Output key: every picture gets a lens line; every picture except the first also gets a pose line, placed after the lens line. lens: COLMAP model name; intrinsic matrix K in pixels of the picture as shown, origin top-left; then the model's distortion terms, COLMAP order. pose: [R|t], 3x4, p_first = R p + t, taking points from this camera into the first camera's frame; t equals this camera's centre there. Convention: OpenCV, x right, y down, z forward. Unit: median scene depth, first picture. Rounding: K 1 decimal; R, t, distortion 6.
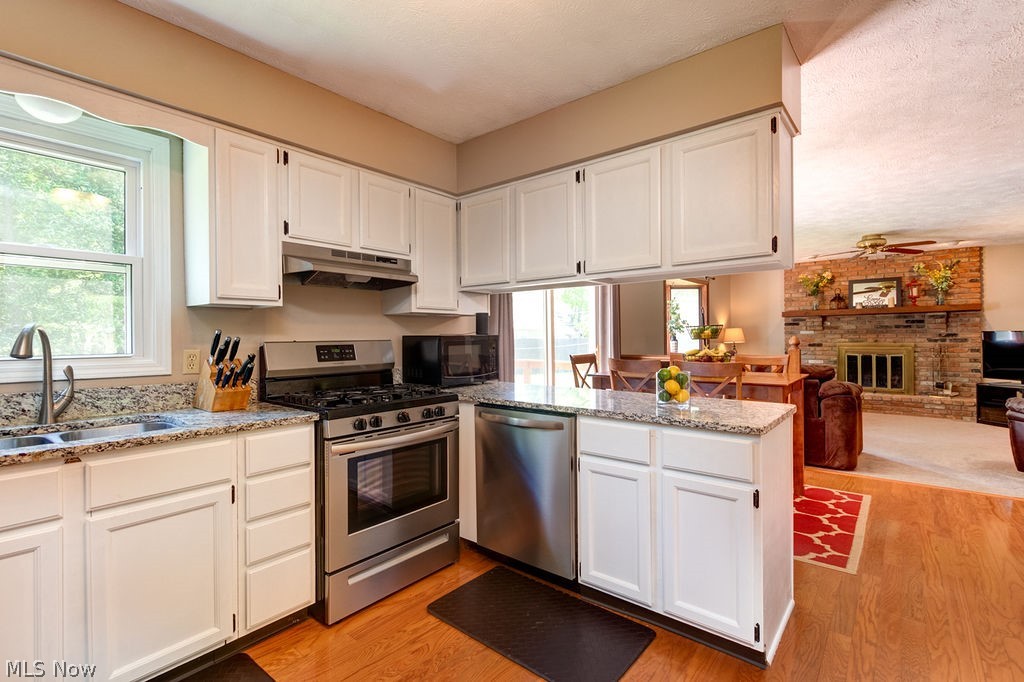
lens RADIAL K [[475.1, 0, 504.5], [0, 475.1, 337.1], [0, 0, 1]] dist [0.004337, -0.002916]
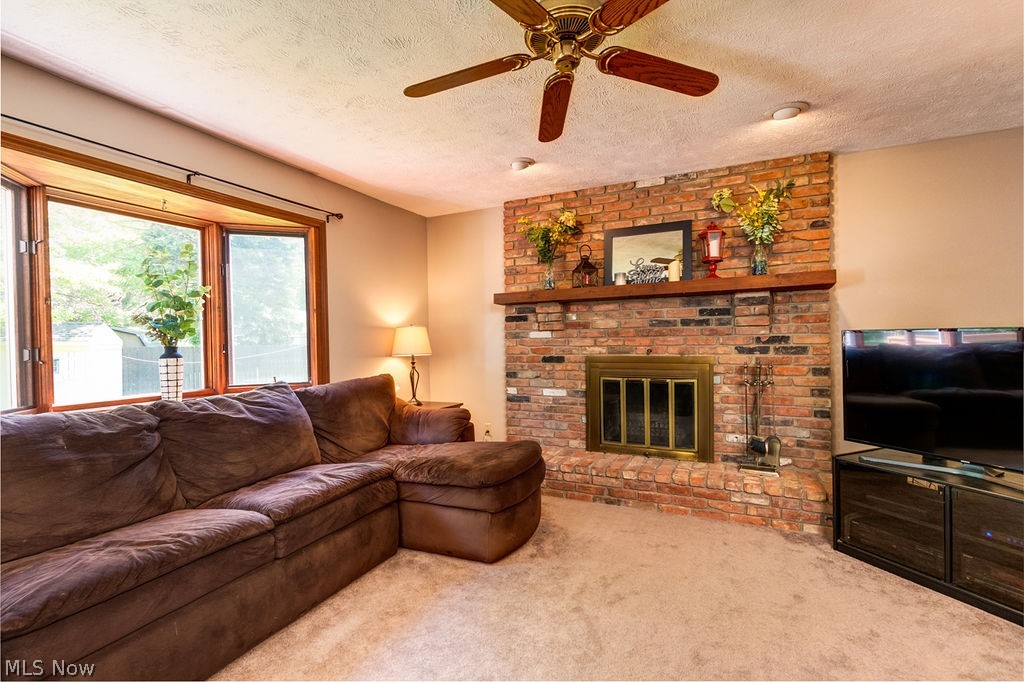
lens RADIAL K [[475.1, 0, 499.5], [0, 475.1, 344.8], [0, 0, 1]] dist [0.004337, -0.002916]
pose [[0.966216, -0.008300, 0.257602, 0.536146], [0.006021, 0.999935, 0.009635, -0.004980], [-0.257665, -0.007759, 0.966203, 0.600161]]
